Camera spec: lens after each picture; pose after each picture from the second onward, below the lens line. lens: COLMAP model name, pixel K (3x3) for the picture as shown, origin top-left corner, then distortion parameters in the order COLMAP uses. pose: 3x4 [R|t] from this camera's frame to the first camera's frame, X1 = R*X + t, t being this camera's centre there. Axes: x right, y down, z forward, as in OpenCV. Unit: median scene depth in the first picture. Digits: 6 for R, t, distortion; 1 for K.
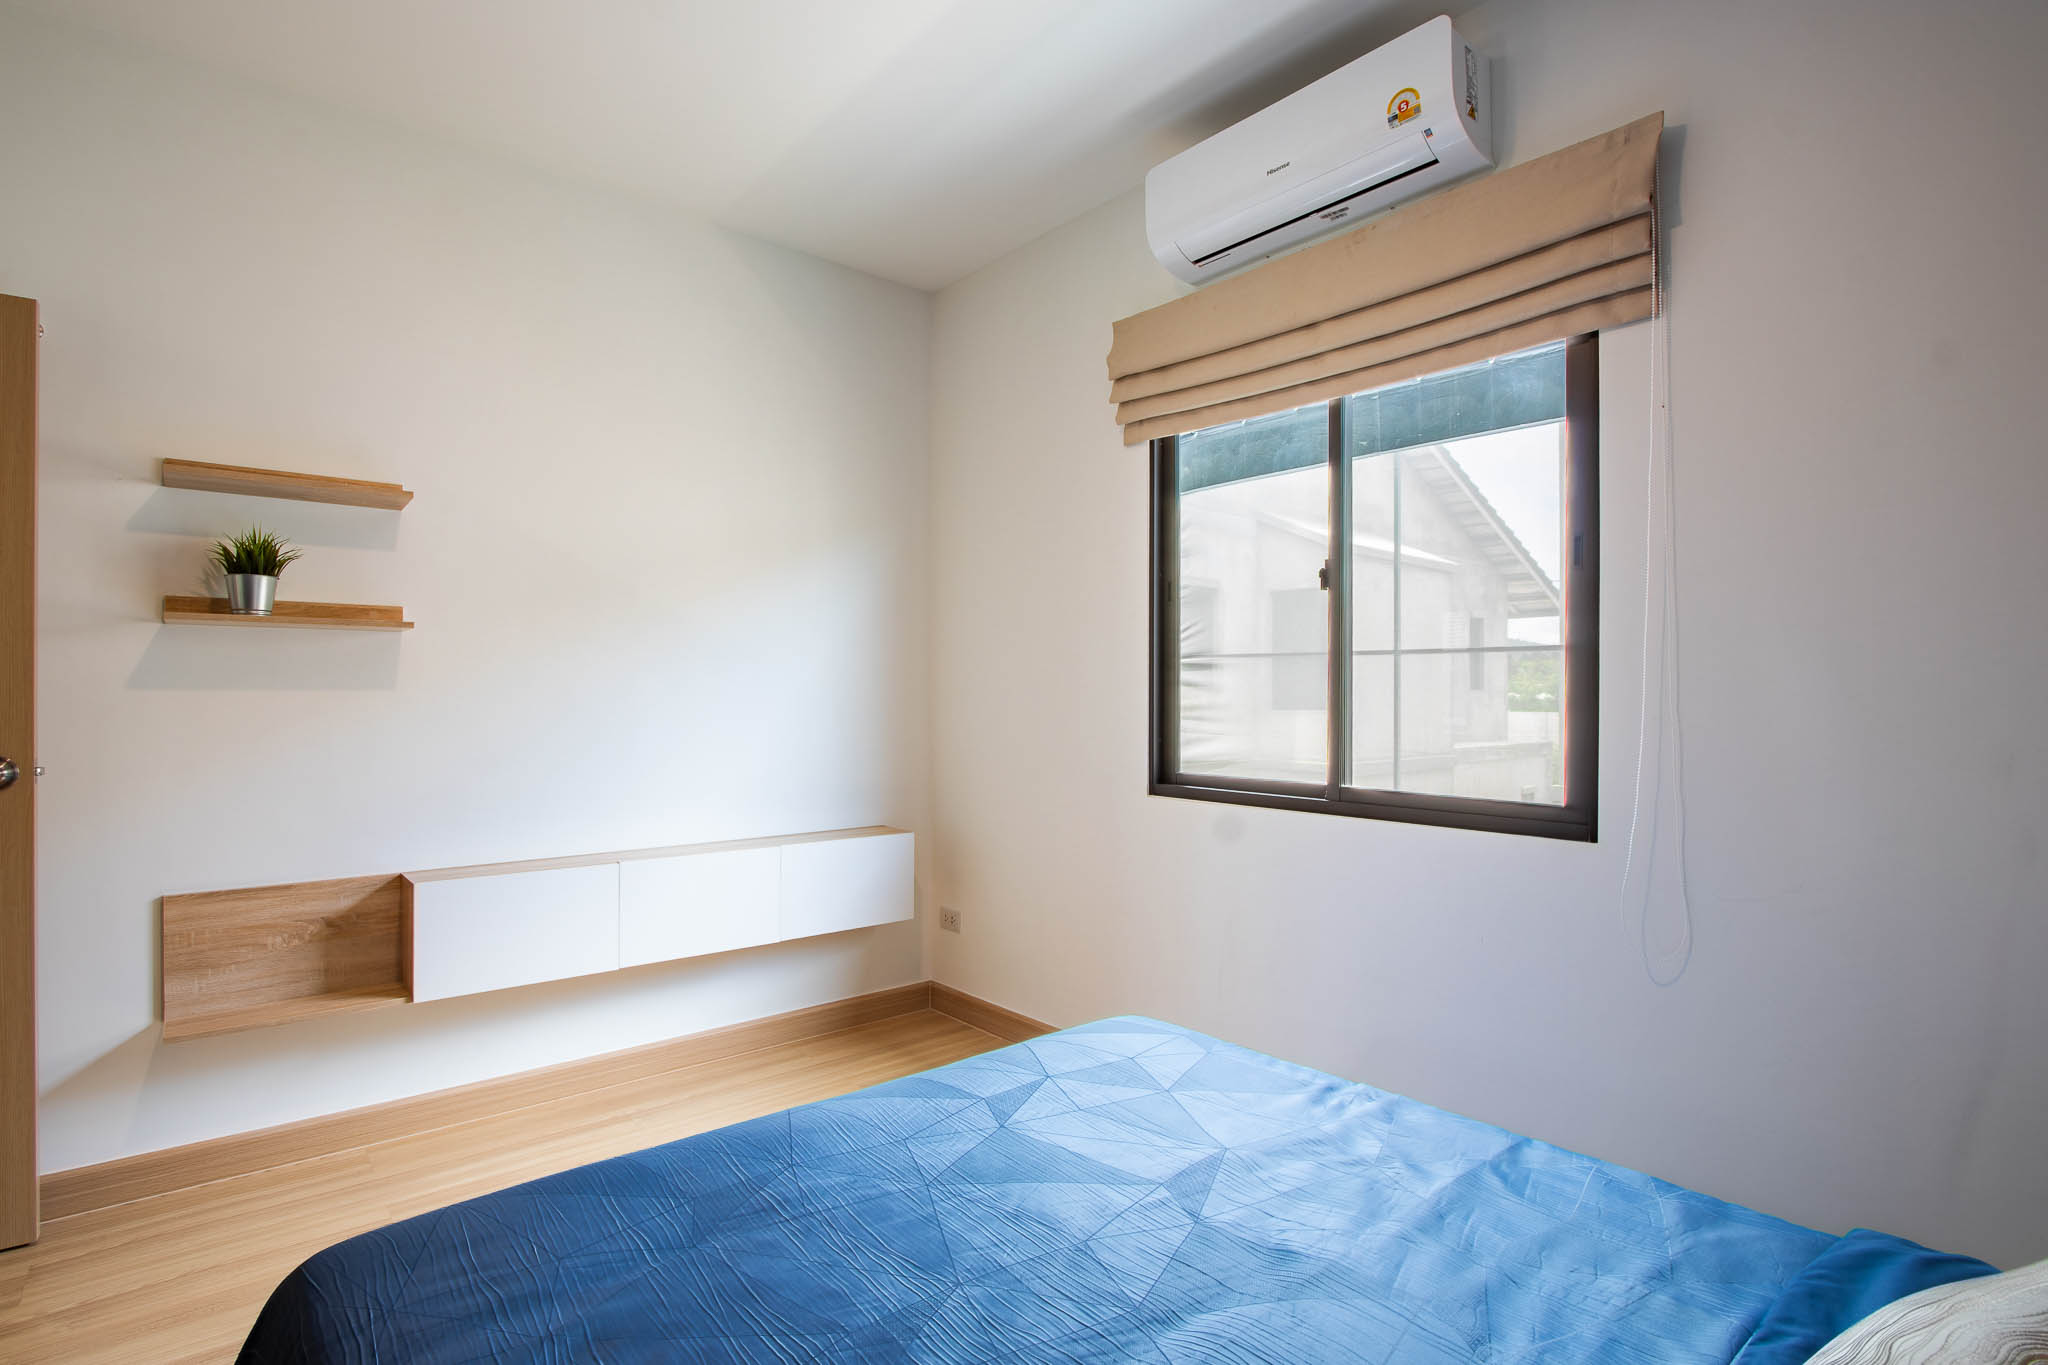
lens RADIAL K [[1025.4, 0, 1024.0], [0, 1025.4, 682.5], [0, 0, 1]] dist [-0.000243, 0.000107]
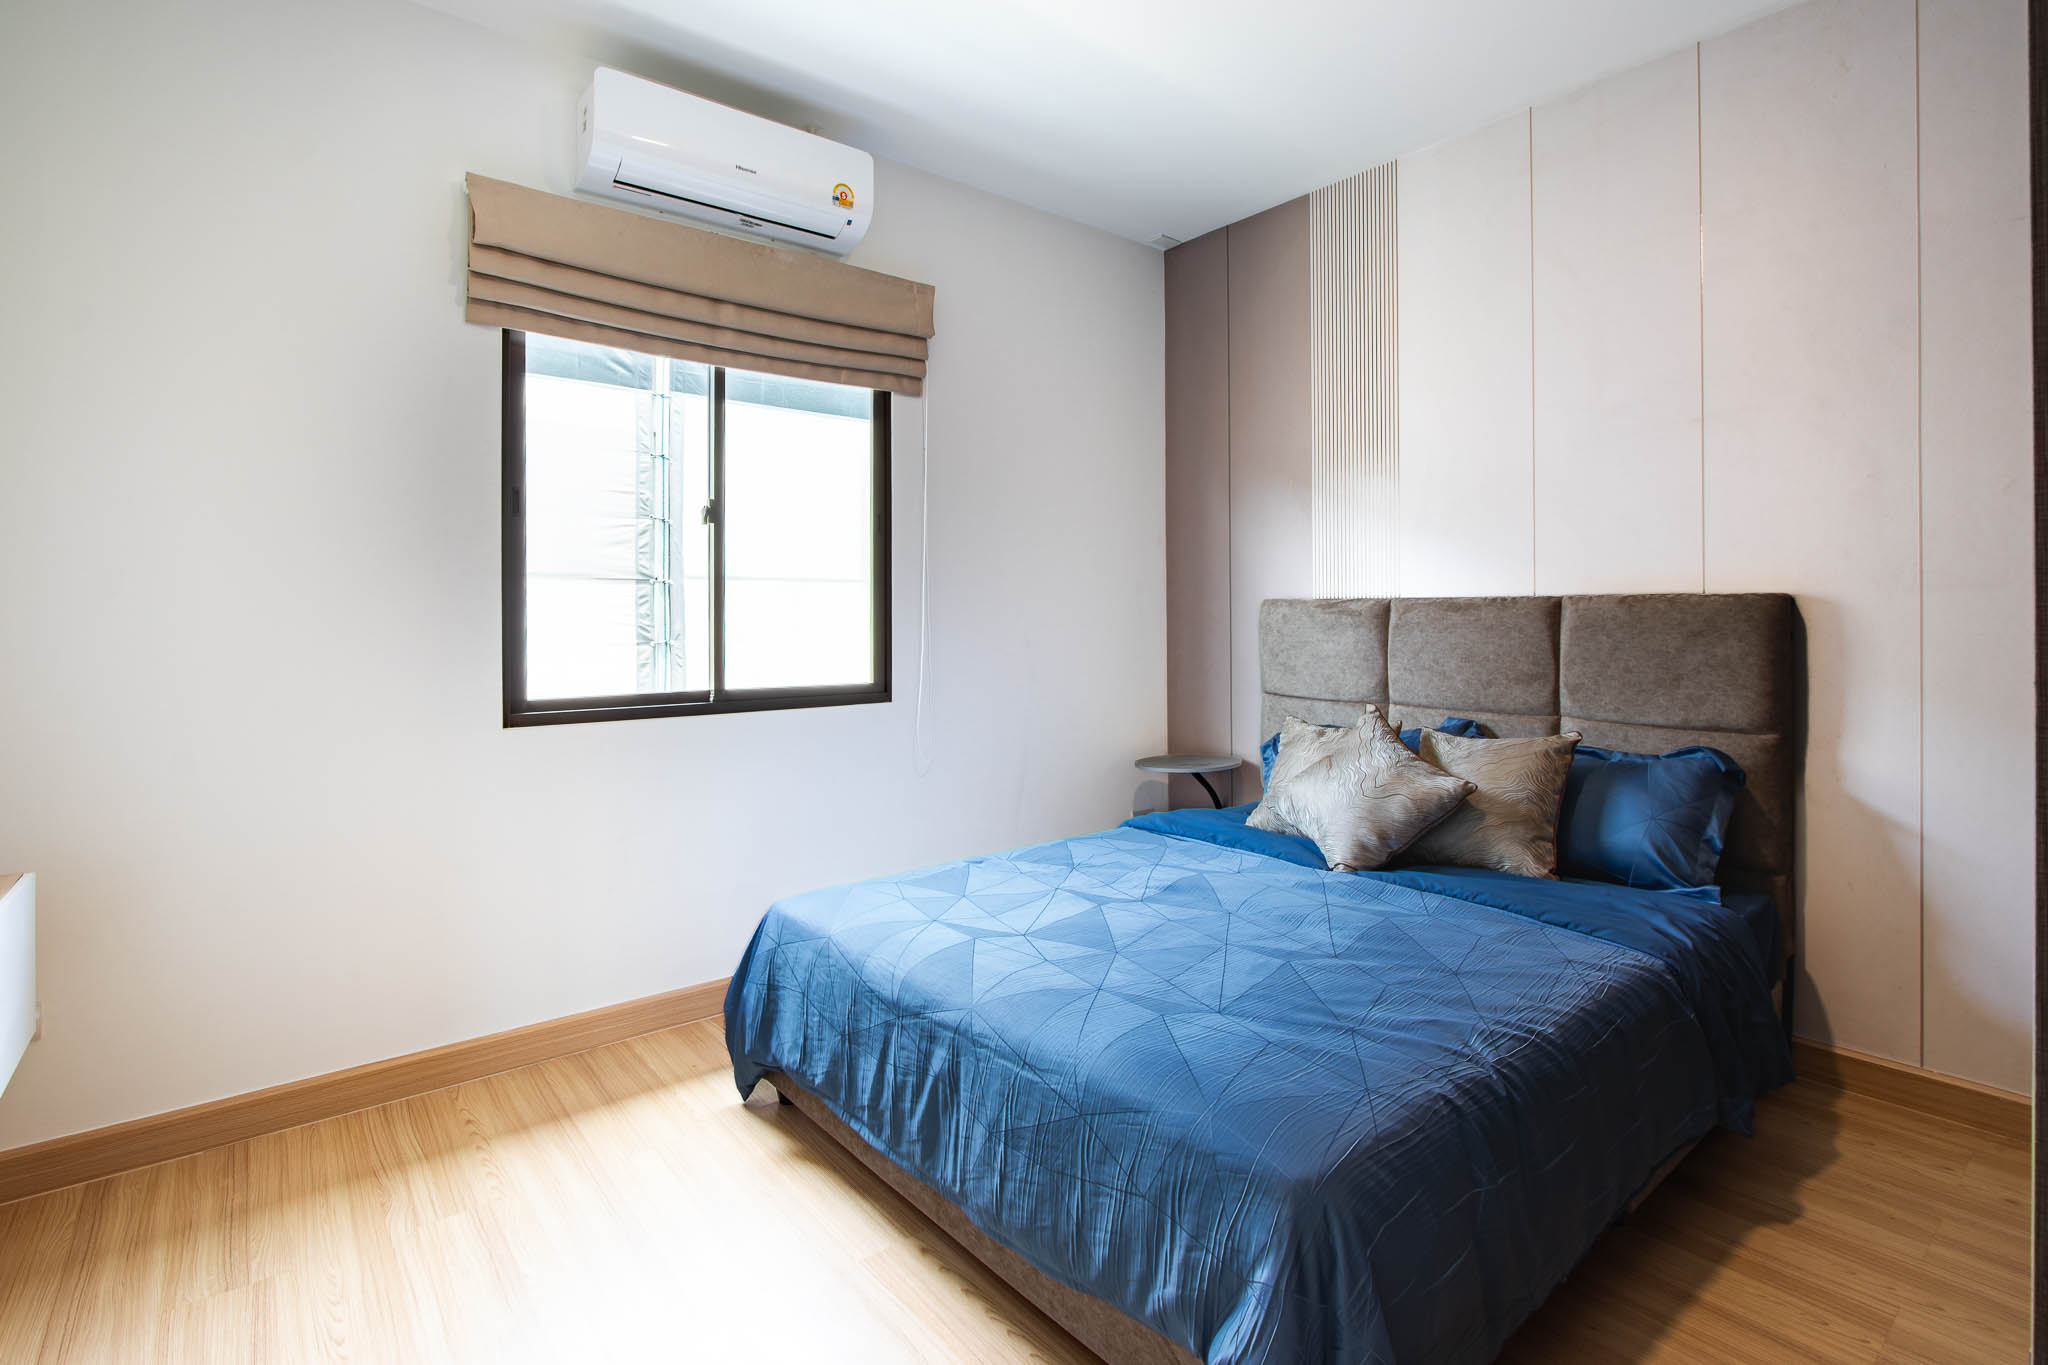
lens RADIAL K [[961.9, 0, 1025.5], [0, 961.9, 601.4], [0, 0, 1]] dist [0.000703, 0.000280]
pose [[0.019920, 0.009130, 0.999760, -0.809794], [-0.003308, 0.999953, -0.009066, 0.006544], [-0.999796, -0.003127, 0.019949, 0.618472]]
